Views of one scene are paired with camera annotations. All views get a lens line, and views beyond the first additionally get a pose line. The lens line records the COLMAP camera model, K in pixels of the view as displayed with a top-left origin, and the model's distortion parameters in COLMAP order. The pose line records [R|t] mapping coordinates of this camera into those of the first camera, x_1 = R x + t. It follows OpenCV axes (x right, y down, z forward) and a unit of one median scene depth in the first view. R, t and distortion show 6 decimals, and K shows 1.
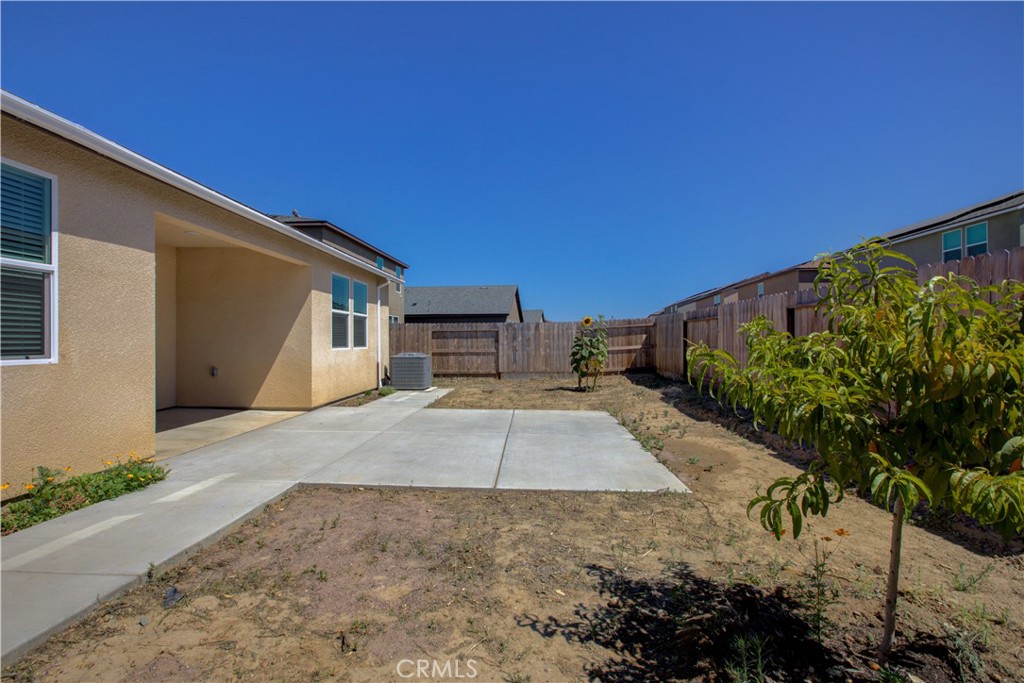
lens RADIAL K [[470.2, 0, 512.0], [0, 470.2, 341.5], [0, 0, 1]] dist [-0.019815, 0.000967]
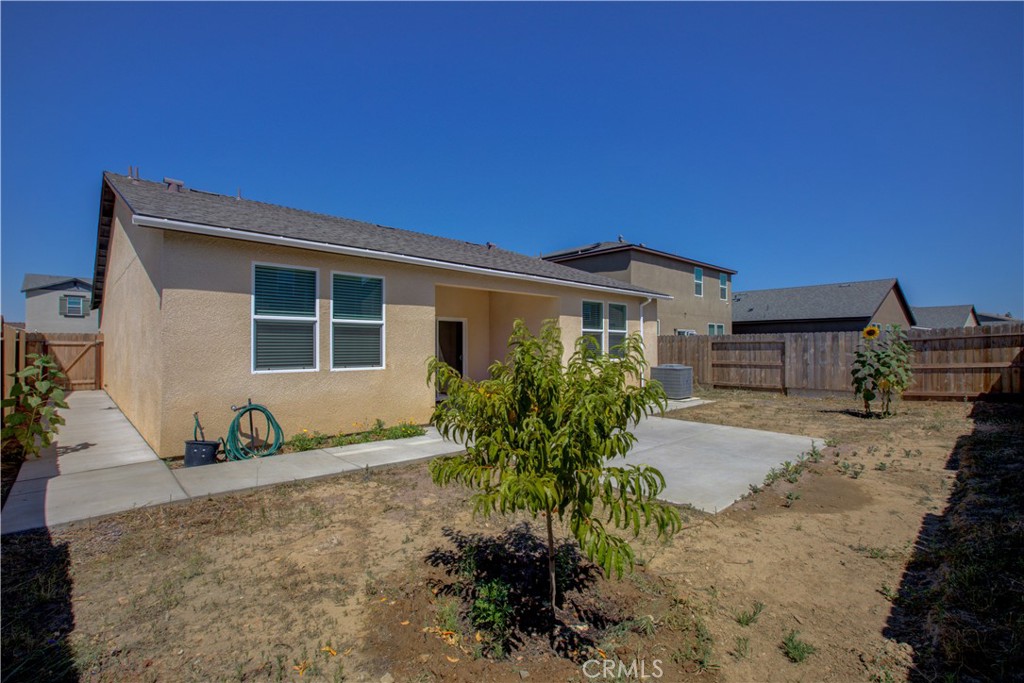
lens RADIAL K [[470.2, 0, 512.0], [0, 470.2, 341.5], [0, 0, 1]] dist [-0.019815, 0.000967]
pose [[0.708898, -0.002101, -0.705308, 0.237254], [-0.002841, 0.999979, -0.005834, -0.017284], [0.705306, 0.006140, 0.708877, -0.018461]]
